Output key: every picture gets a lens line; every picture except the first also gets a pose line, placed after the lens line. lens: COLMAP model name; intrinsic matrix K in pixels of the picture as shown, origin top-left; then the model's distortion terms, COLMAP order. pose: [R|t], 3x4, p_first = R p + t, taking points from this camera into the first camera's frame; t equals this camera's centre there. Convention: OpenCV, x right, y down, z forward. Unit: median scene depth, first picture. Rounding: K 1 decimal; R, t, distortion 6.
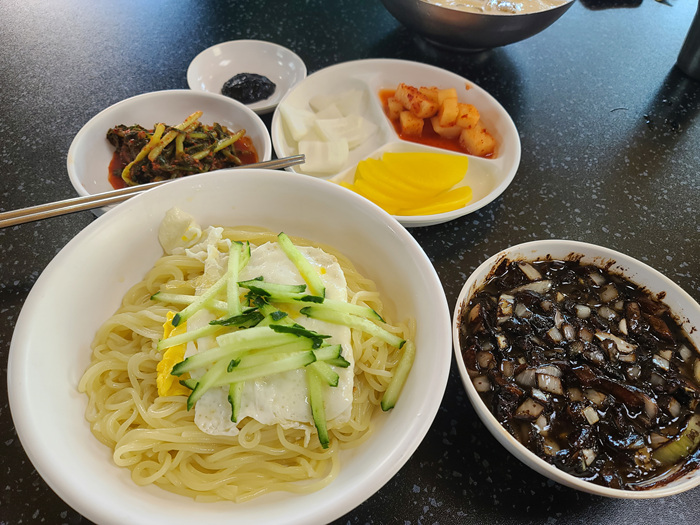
lens RADIAL K [[502.0, 0, 344.8], [0, 502.0, 262.4], [0, 0, 1]] dist [0.006312, 0.003473]
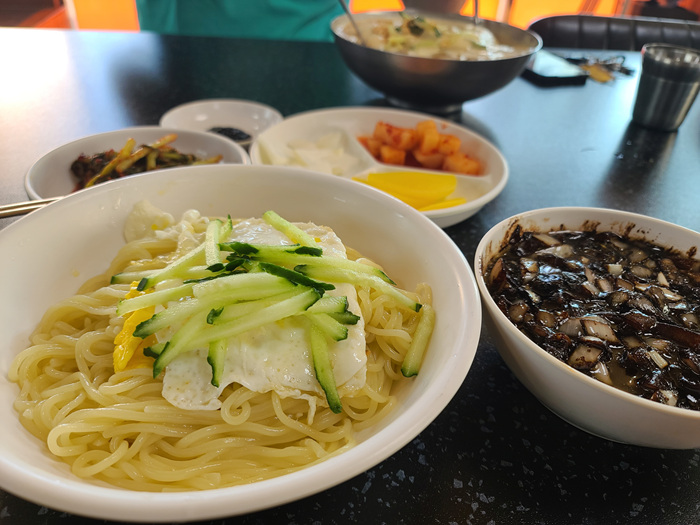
lens RADIAL K [[512.8, 0, 350.0], [0, 512.8, 262.5], [0, 0, 1]] dist [-0.000527, -0.003213]
pose [[0.996084, -0.050899, 0.072292, -0.057219], [0.068920, 0.959175, -0.274286, 0.324614], [-0.055379, 0.278194, 0.958927, 0.172414]]
